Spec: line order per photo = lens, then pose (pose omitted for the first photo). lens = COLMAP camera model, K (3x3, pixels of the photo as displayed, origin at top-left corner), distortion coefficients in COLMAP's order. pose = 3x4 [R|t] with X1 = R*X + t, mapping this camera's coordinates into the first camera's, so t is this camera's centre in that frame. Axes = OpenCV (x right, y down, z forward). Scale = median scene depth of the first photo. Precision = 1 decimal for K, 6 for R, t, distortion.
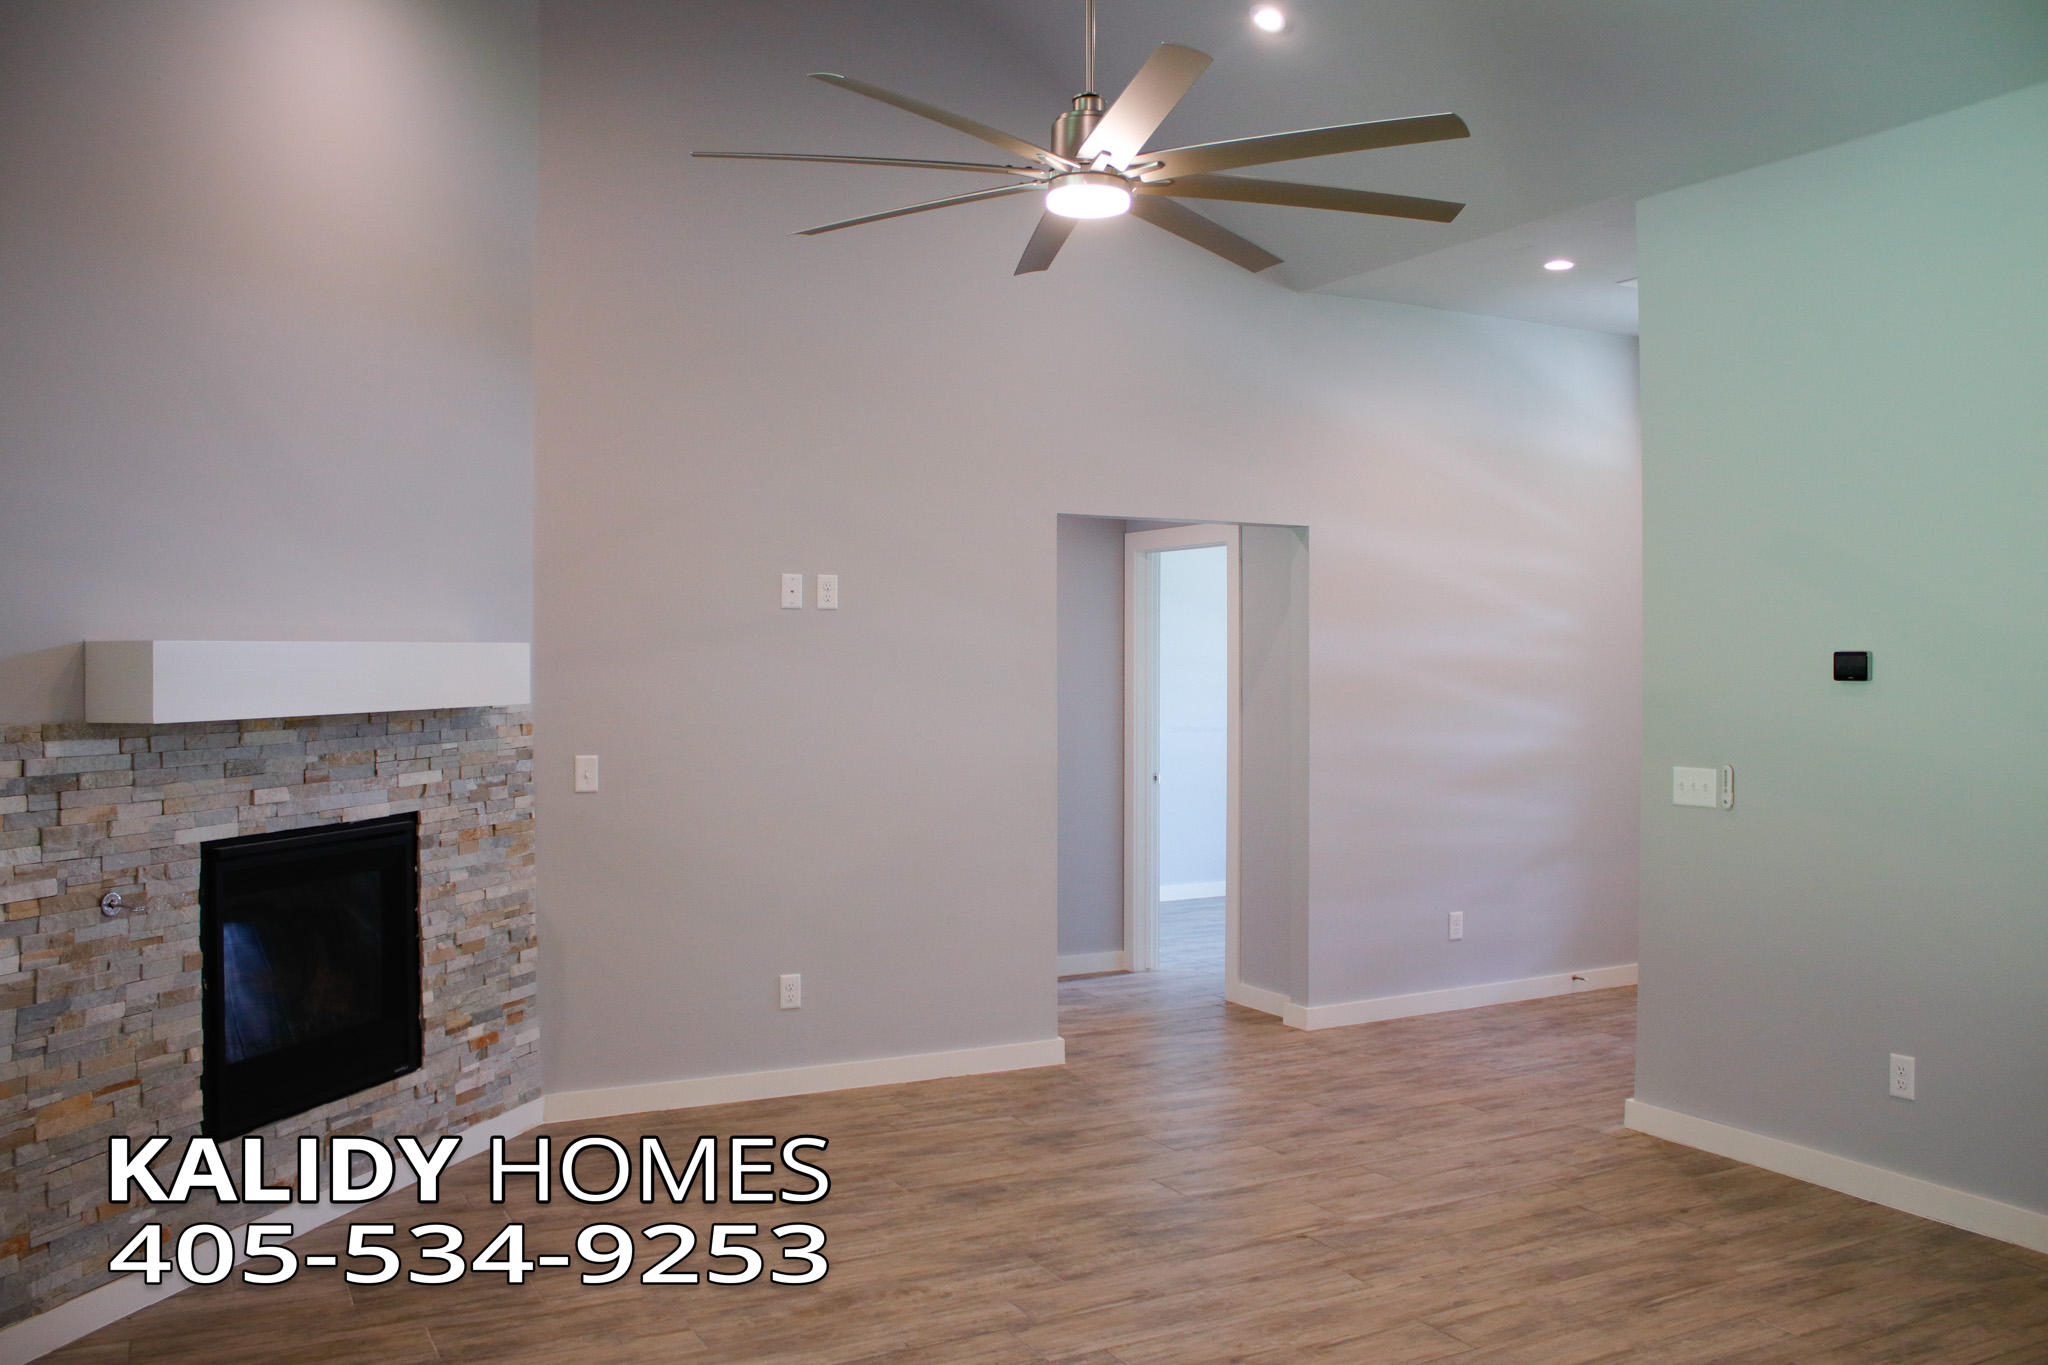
lens RADIAL K [[1692.6, 0, 1013.7], [0, 1692.6, 679.0], [0, 0, 1]] dist [-0.096974, 0.053019]
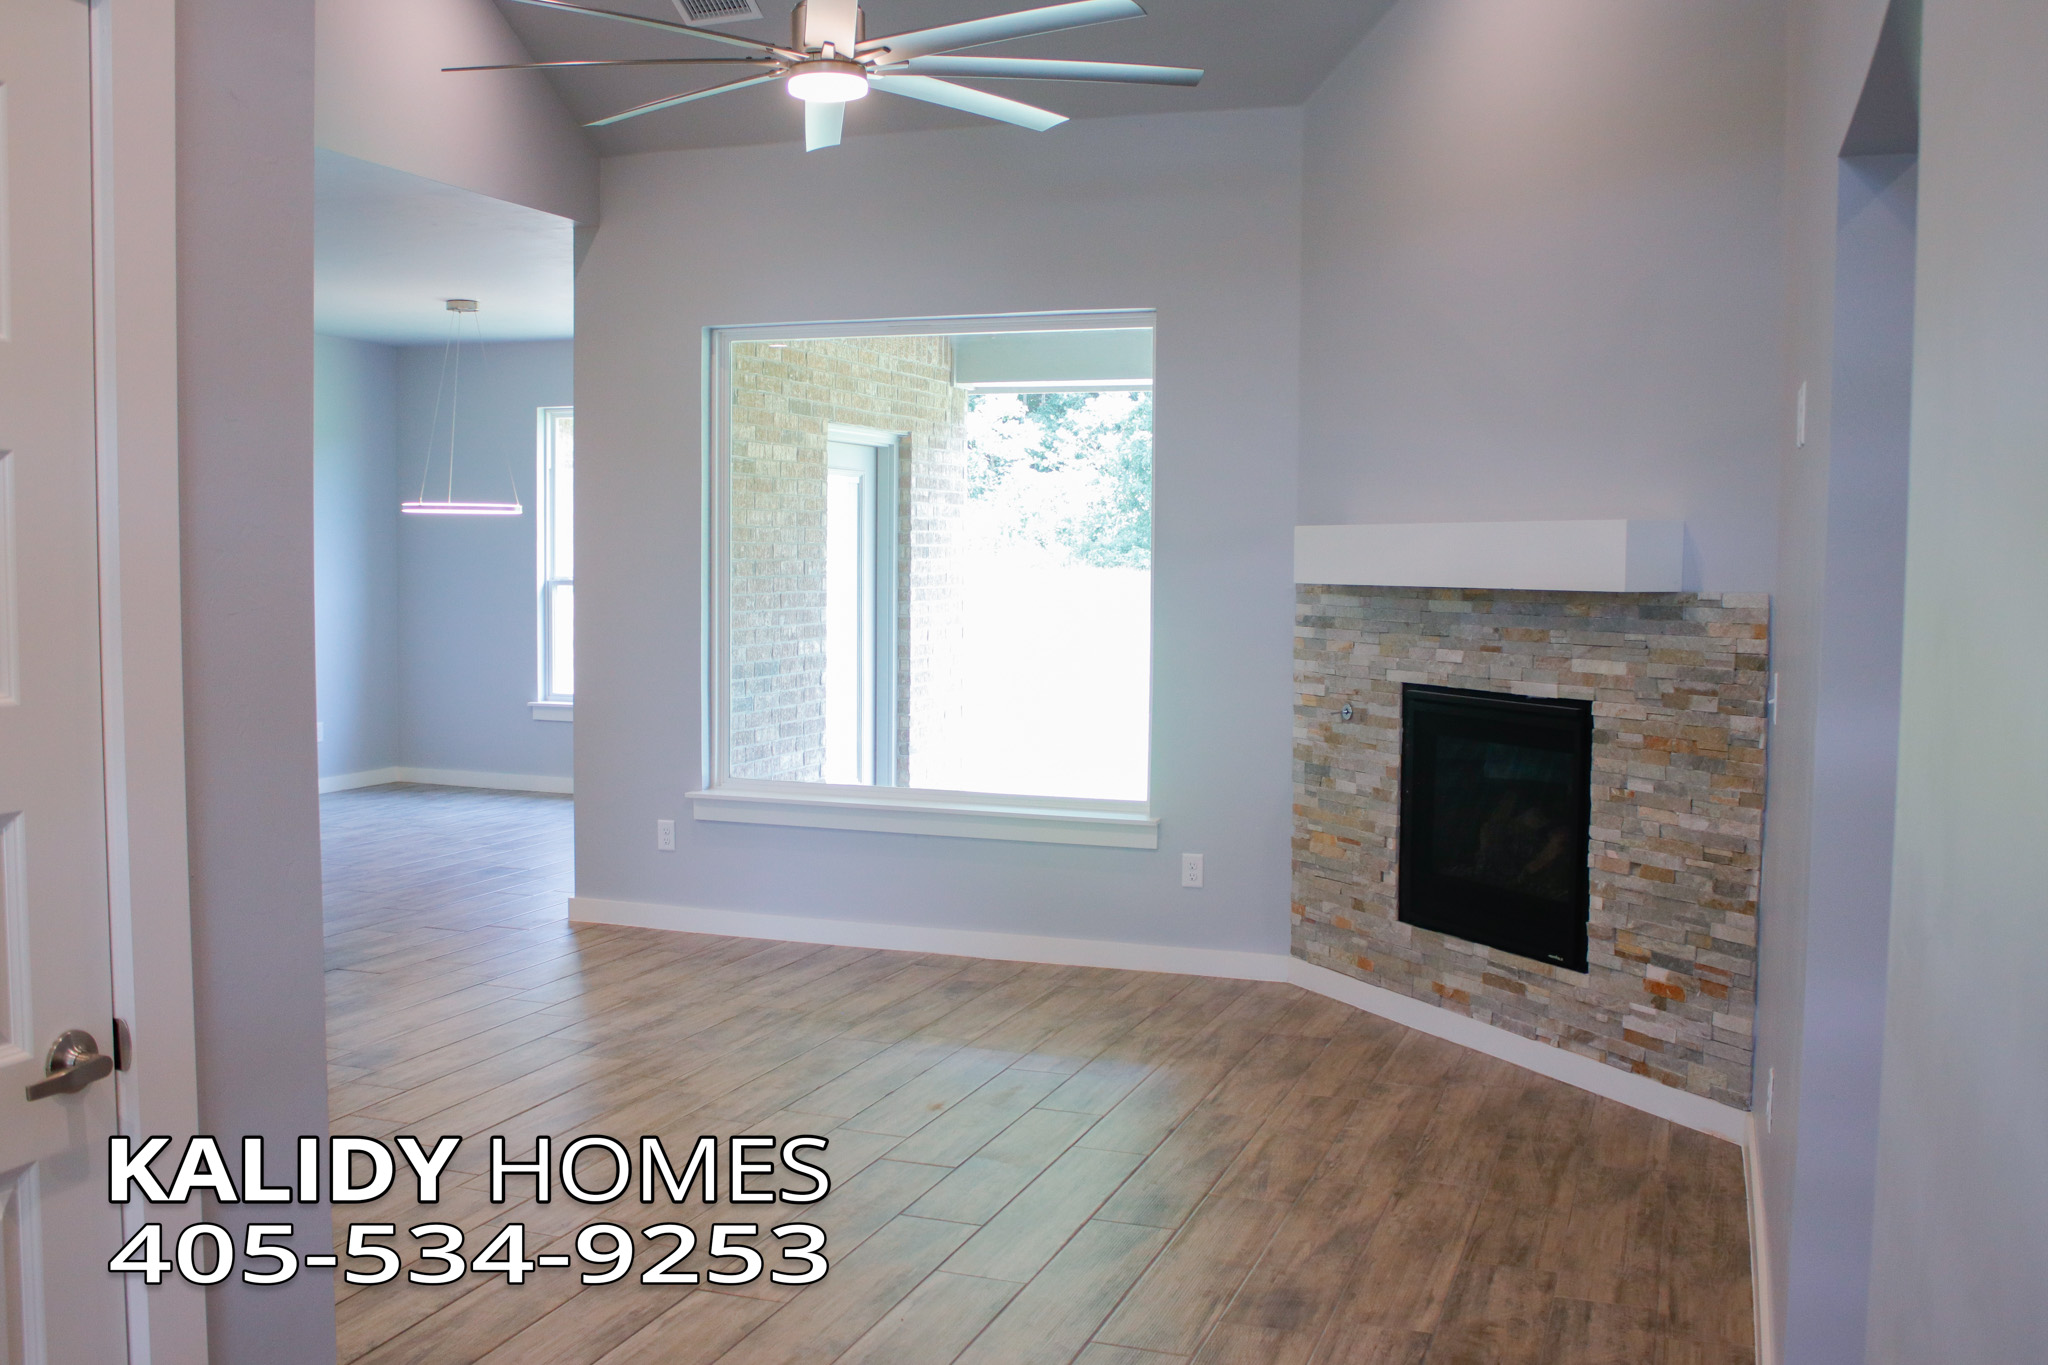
lens RADIAL K [[1899.4, 0, 1019.1], [0, 1899.4, 684.7], [0, 0, 1]] dist [-0.065340, 0.000000]
pose [[-0.730059, 0.040863, -0.682161, 0.605629], [-0.017573, 0.996758, 0.078515, -0.007974], [0.683158, 0.069308, -0.726974, 1.554049]]
